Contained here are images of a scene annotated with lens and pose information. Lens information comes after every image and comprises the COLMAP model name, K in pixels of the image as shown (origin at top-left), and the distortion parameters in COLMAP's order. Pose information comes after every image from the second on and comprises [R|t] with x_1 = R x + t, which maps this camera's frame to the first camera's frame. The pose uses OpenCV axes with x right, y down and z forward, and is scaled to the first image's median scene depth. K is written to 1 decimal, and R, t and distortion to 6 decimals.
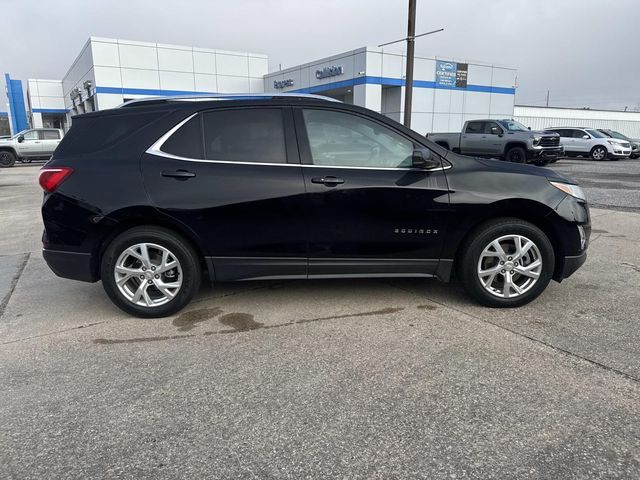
lens RADIAL K [[467.5, 0, 323.1], [0, 467.5, 239.7], [0, 0, 1]] dist [0.048194, -0.058351]
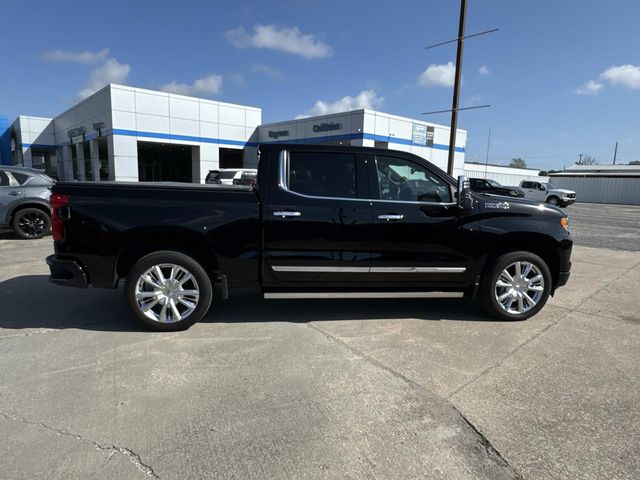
lens RADIAL K [[404.9, 0, 320.0], [0, 404.9, 240.0], [0, 0, 1]] dist [0.000922, 0.001808]
pose [[0.985831, 0.009566, 0.167468, -0.183356], [0.000362, 0.998249, -0.059152, -0.013214], [-0.167741, 0.058375, 0.984101, 0.016624]]
